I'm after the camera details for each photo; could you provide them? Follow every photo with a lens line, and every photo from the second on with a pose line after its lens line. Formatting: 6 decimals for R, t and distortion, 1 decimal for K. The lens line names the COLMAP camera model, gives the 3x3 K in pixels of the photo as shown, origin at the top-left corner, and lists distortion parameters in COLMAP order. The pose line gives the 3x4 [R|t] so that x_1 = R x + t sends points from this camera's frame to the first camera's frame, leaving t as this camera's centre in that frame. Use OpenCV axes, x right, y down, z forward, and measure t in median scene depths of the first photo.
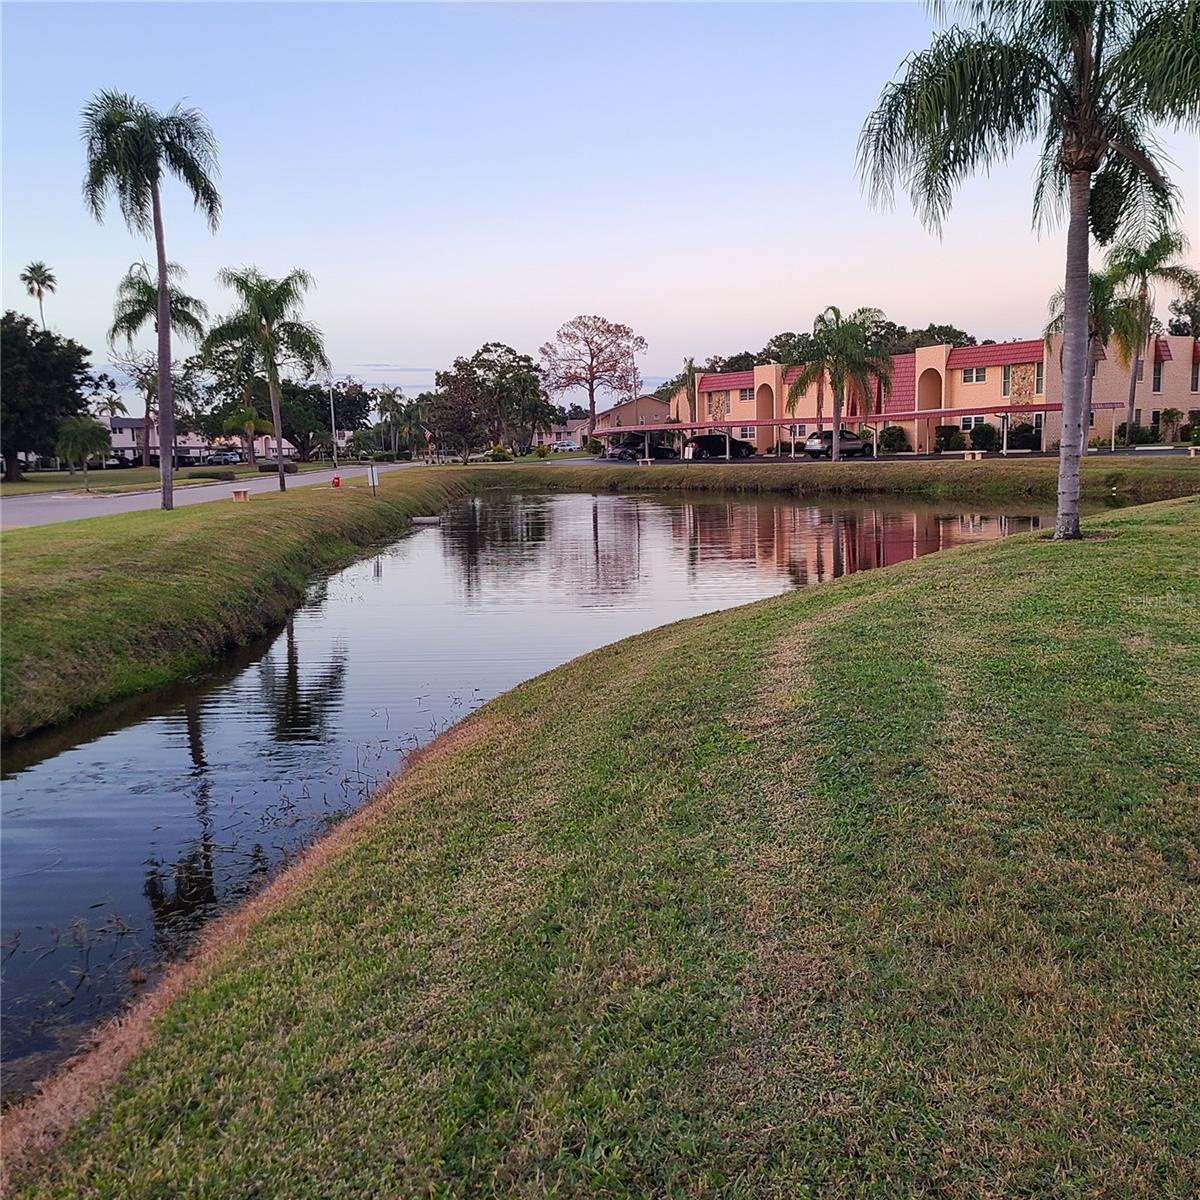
lens RADIAL K [[1217.1, 0, 600.0], [0, 1217.1, 600.0], [0, 0, 1]] dist [0.052872, -0.029453]
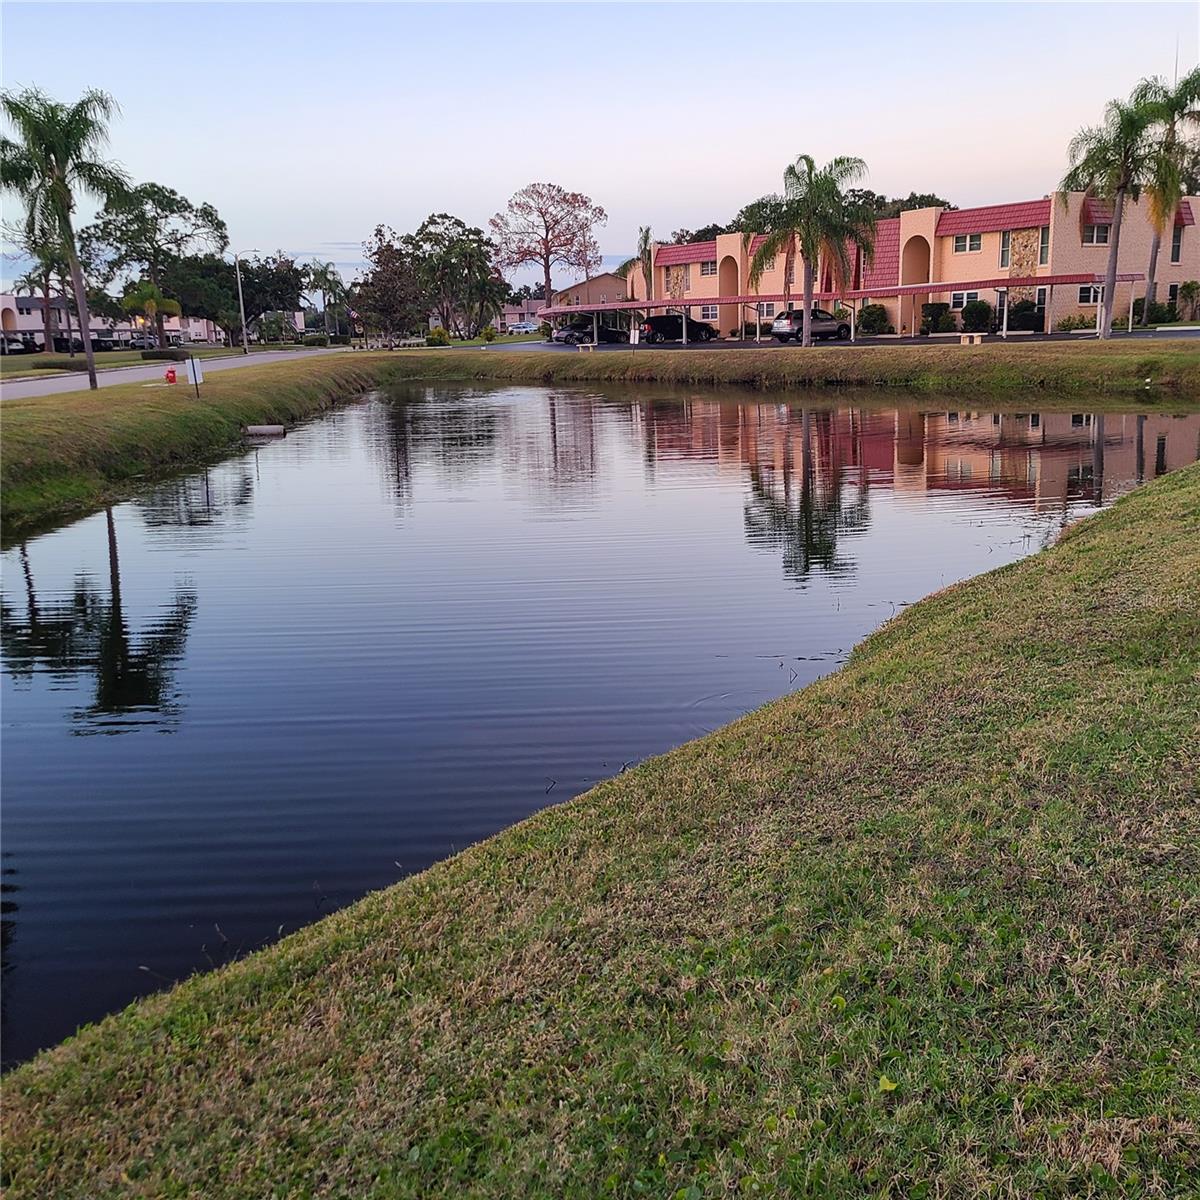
lens RADIAL K [[1217.1, 0, 600.0], [0, 1217.1, 600.0], [0, 0, 1]] dist [0.052872, -0.029453]
pose [[0.999722, -0.008448, 0.021992, 0.023814], [0.006347, 0.995562, 0.093899, -0.015141], [-0.022688, -0.093733, 0.995339, 0.114237]]
